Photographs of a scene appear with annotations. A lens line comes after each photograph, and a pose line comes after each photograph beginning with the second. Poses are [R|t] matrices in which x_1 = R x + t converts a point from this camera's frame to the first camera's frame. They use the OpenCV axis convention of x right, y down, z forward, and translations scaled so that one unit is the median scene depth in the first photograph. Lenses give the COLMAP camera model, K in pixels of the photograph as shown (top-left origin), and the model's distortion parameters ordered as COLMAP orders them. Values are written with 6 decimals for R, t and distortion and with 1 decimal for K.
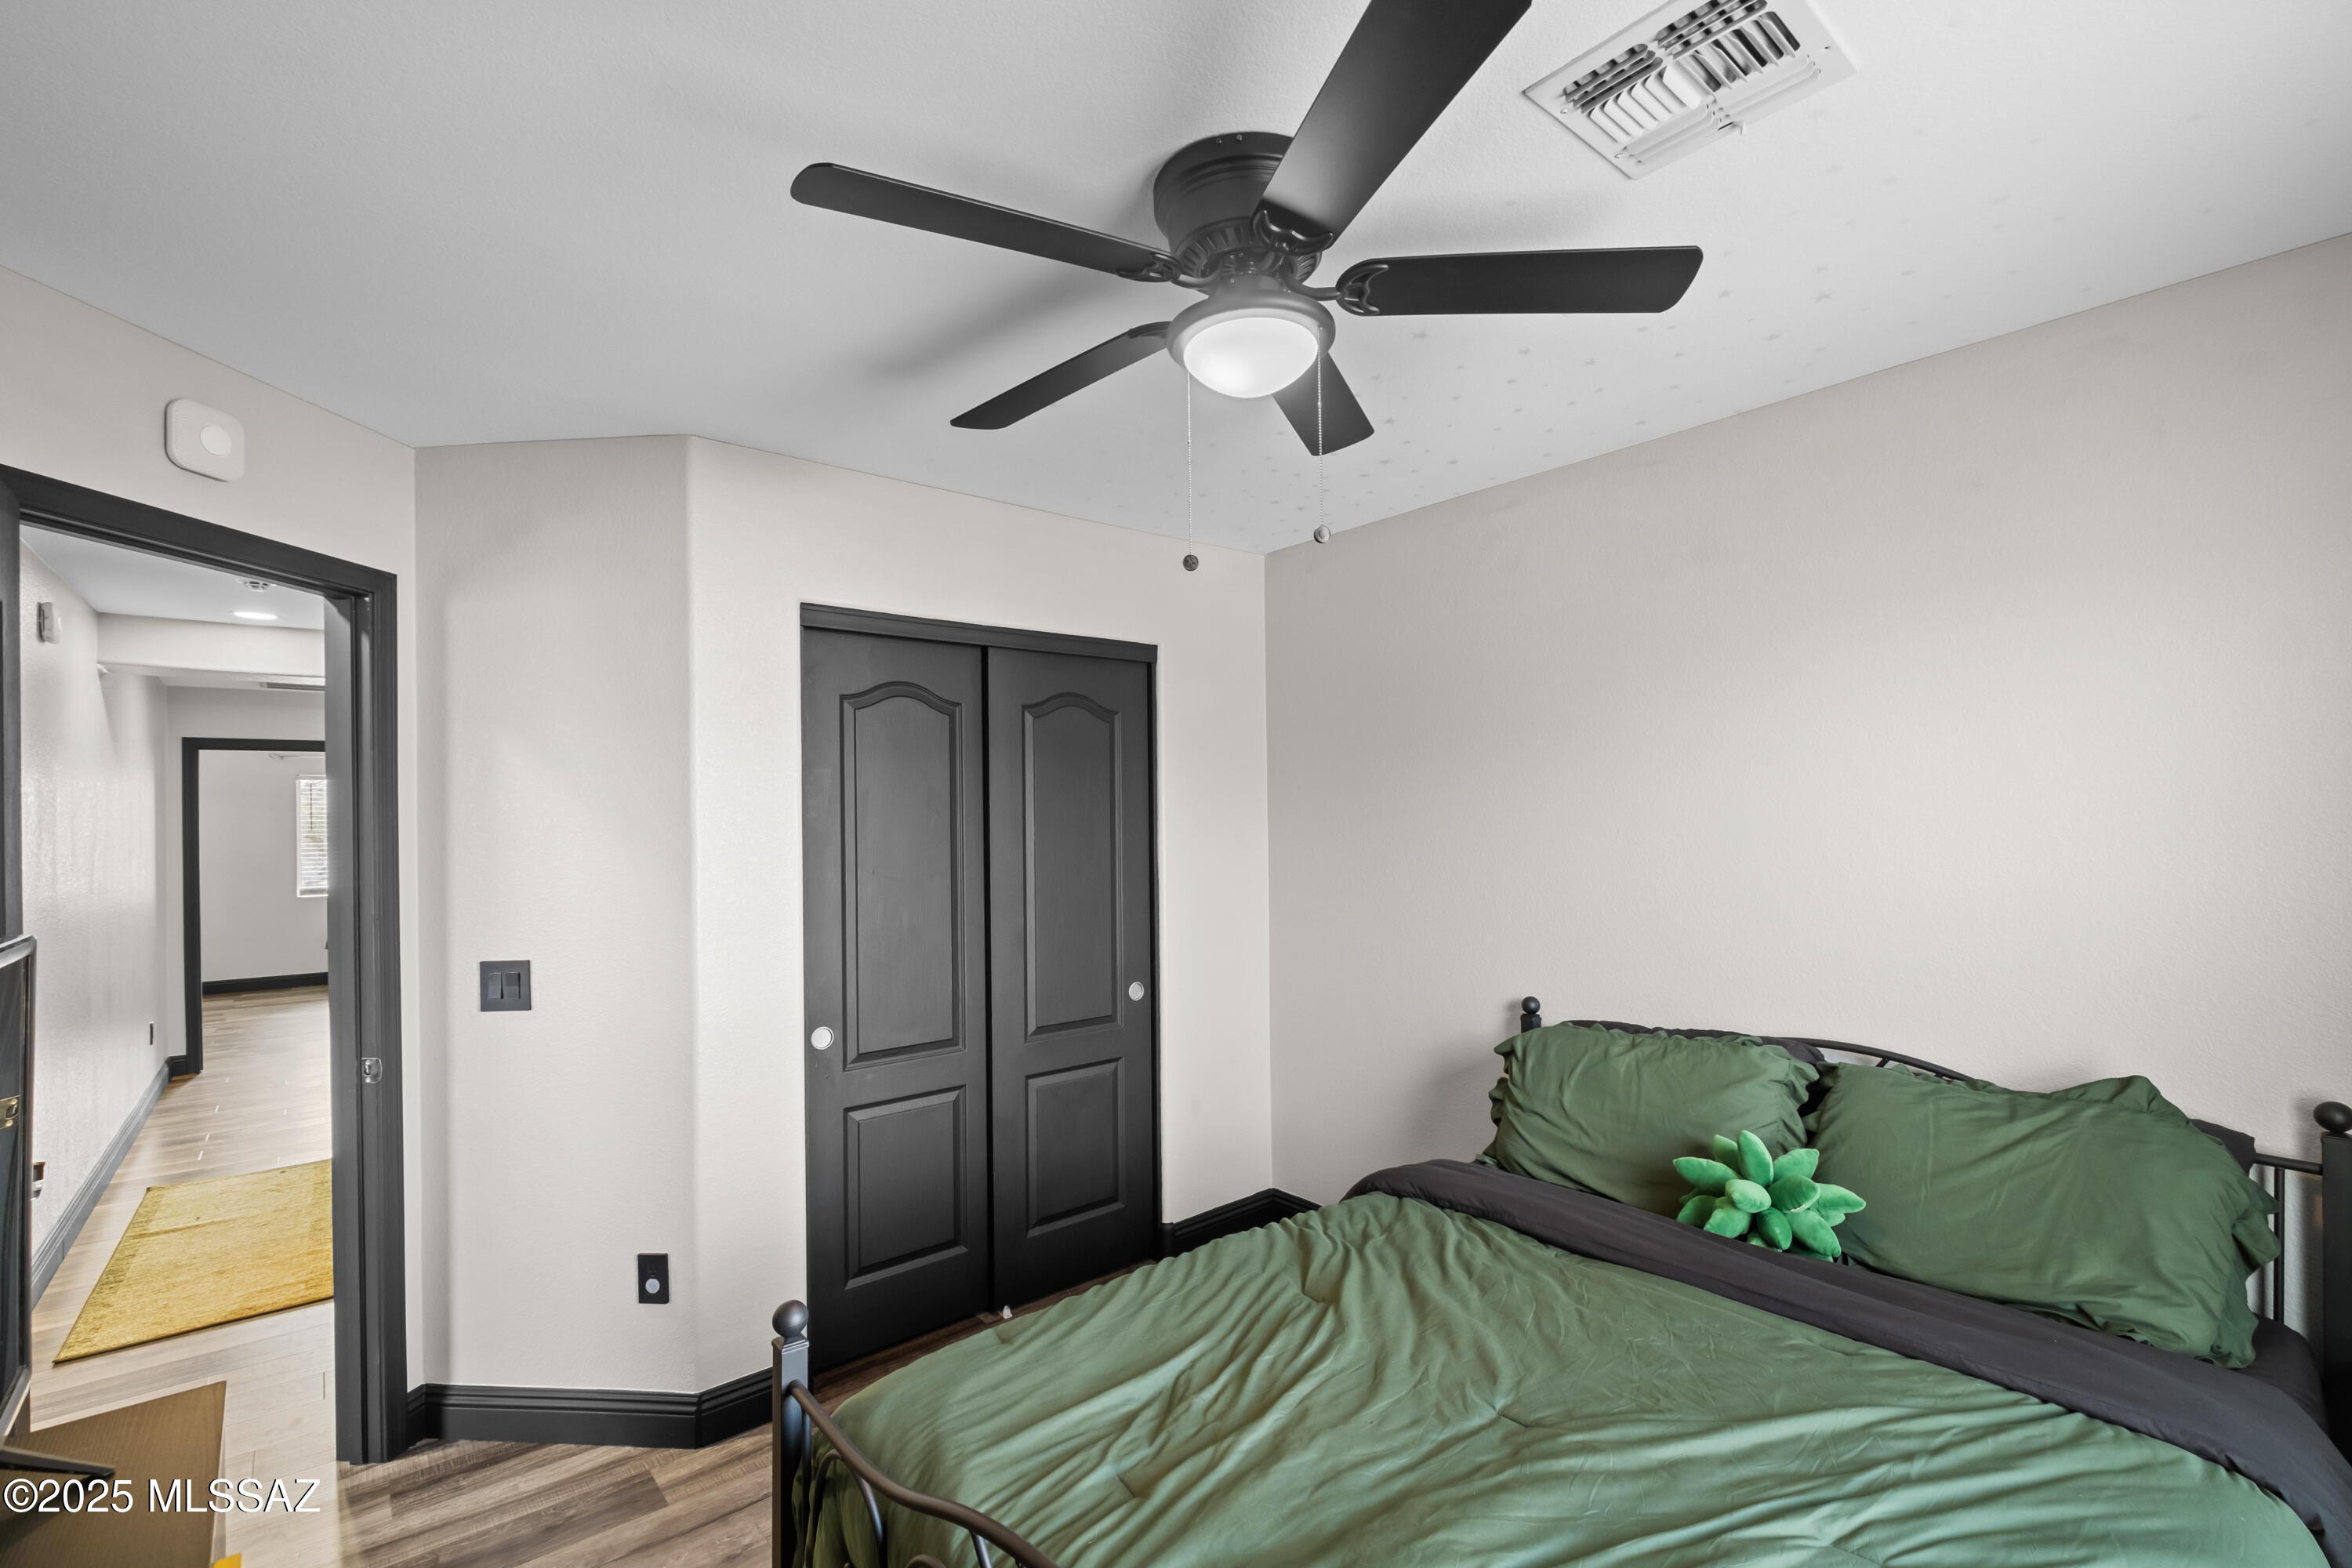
lens RADIAL K [[1028.1, 0, 1178.3], [0, 1028.1, 807.4], [0, 0, 1]] dist [-0.000098, 0.000007]
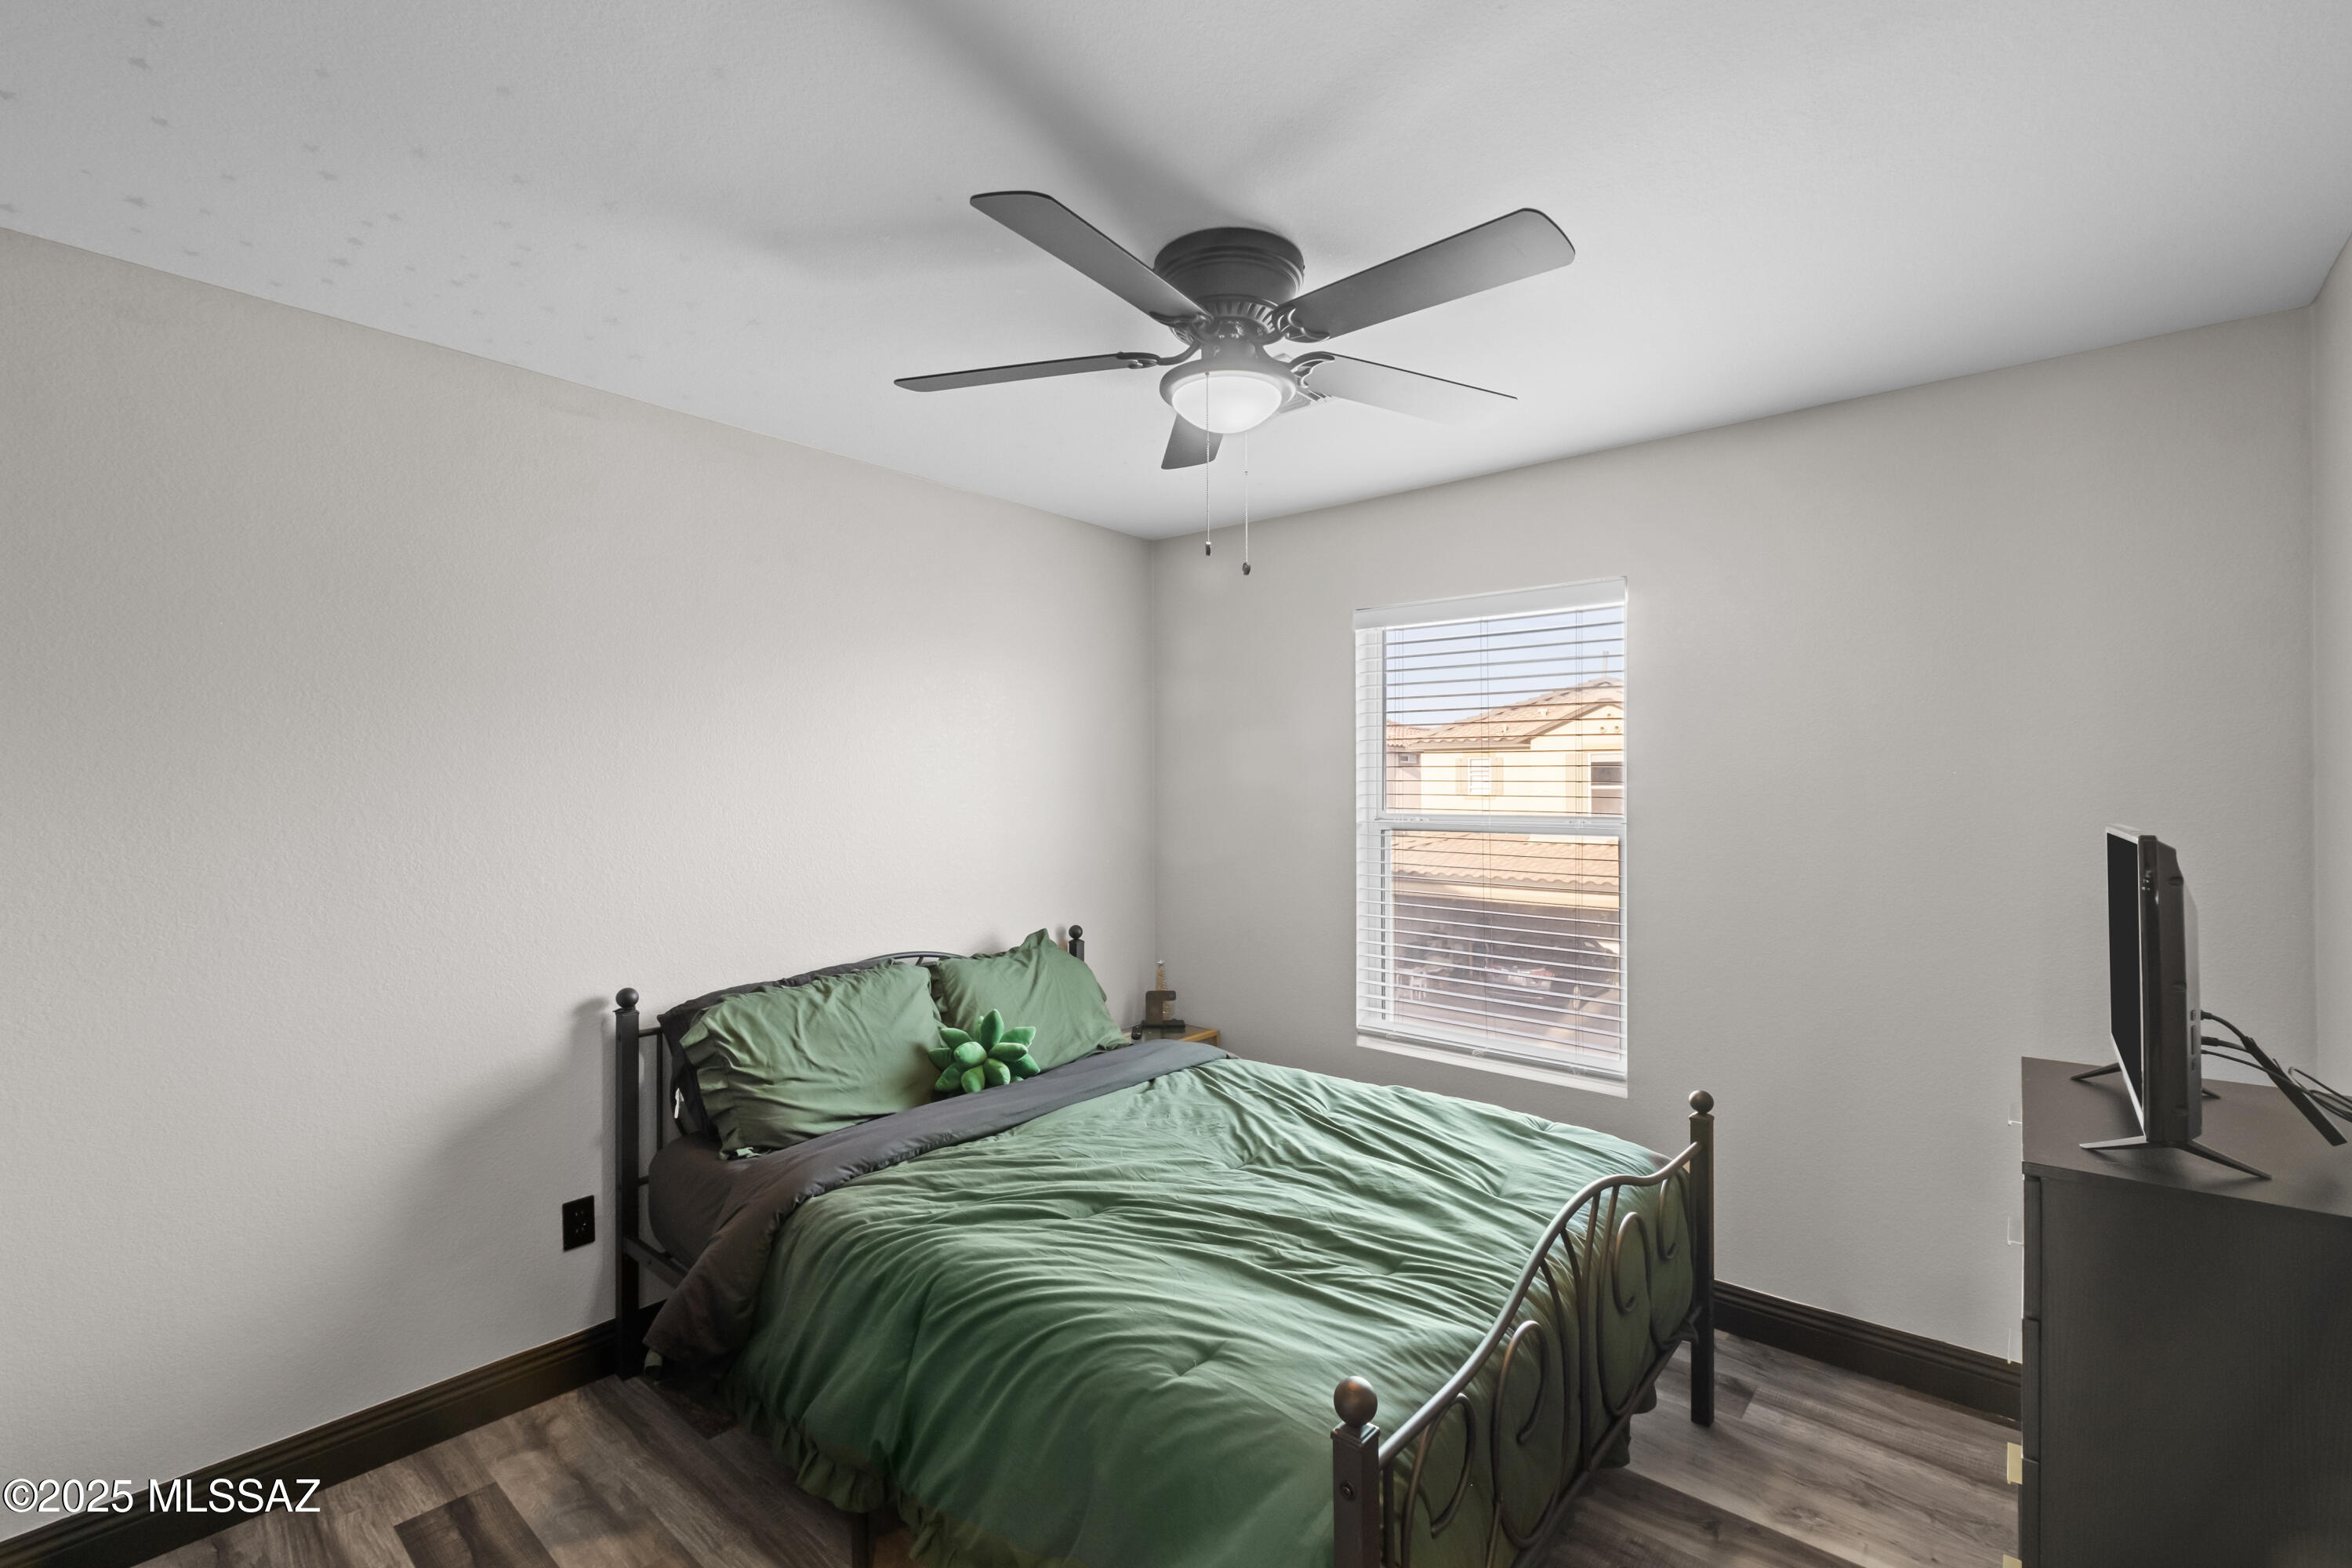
lens RADIAL K [[1028.1, 0, 1178.3], [0, 1028.1, 807.4], [0, 0, 1]] dist [-0.000098, 0.000007]
pose [[-0.157279, -0.008208, 0.987520, -0.740784], [-0.013503, 0.999890, 0.006161, 0.018982], [-0.987462, -0.012366, -0.157373, 0.817953]]
